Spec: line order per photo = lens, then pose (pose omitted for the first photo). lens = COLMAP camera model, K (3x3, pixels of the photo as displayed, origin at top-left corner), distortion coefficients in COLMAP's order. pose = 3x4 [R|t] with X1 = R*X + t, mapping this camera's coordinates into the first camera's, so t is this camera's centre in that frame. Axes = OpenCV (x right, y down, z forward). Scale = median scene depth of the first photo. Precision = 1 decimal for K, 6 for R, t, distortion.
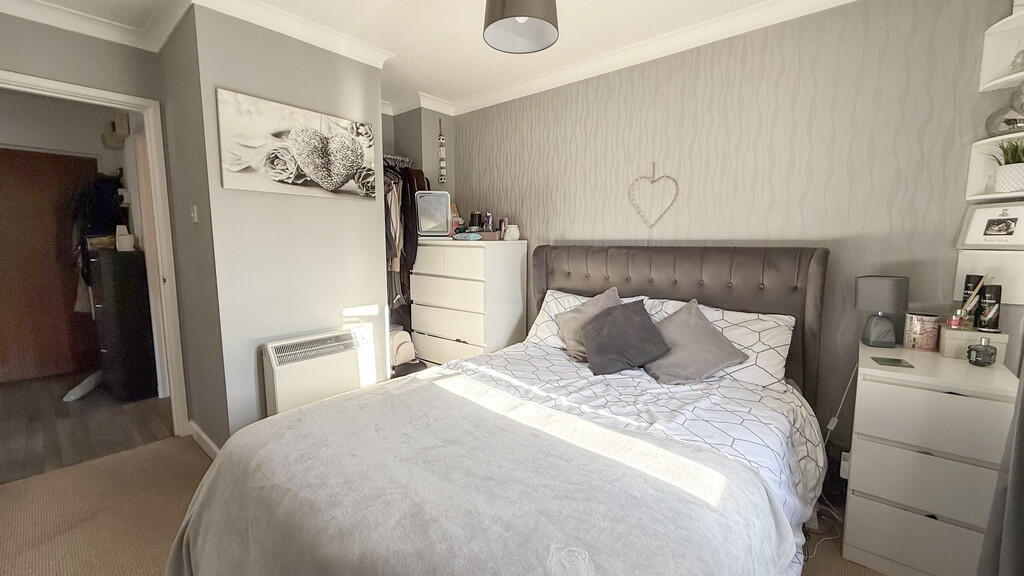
lens RADIAL K [[407.0, 0, 510.8], [0, 407.0, 285.6], [0, 0, 1]] dist [-0.004159, -0.000172]
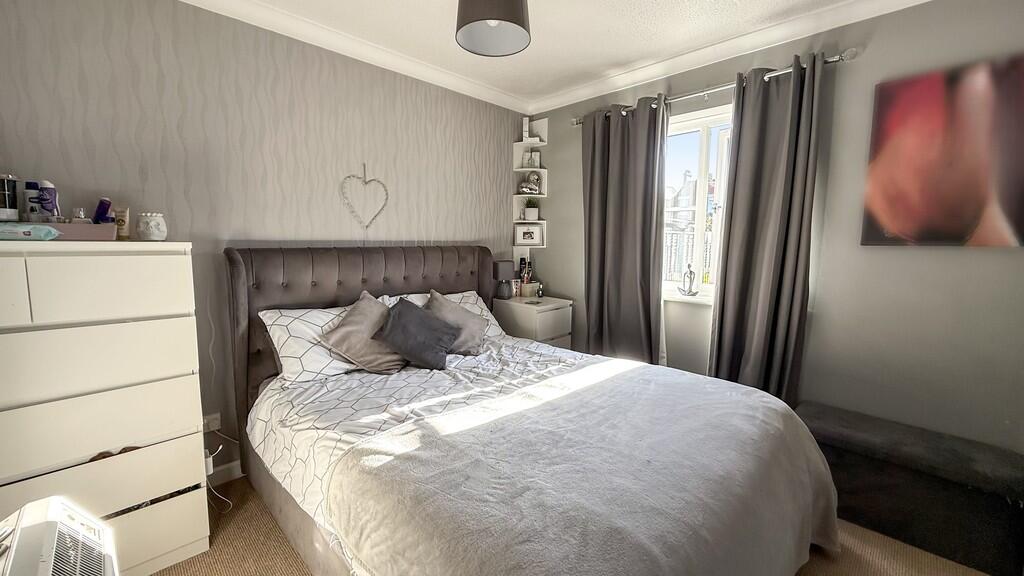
lens RADIAL K [[407.0, 0, 509.6], [0, 407.0, 285.7], [0, 0, 1]] dist [-0.004159, -0.000172]
pose [[0.073006, -0.106285, 0.991652, -0.668424], [0.108672, 0.989233, 0.098025, -0.065815], [-0.991393, 0.100609, 0.083770, 0.605523]]
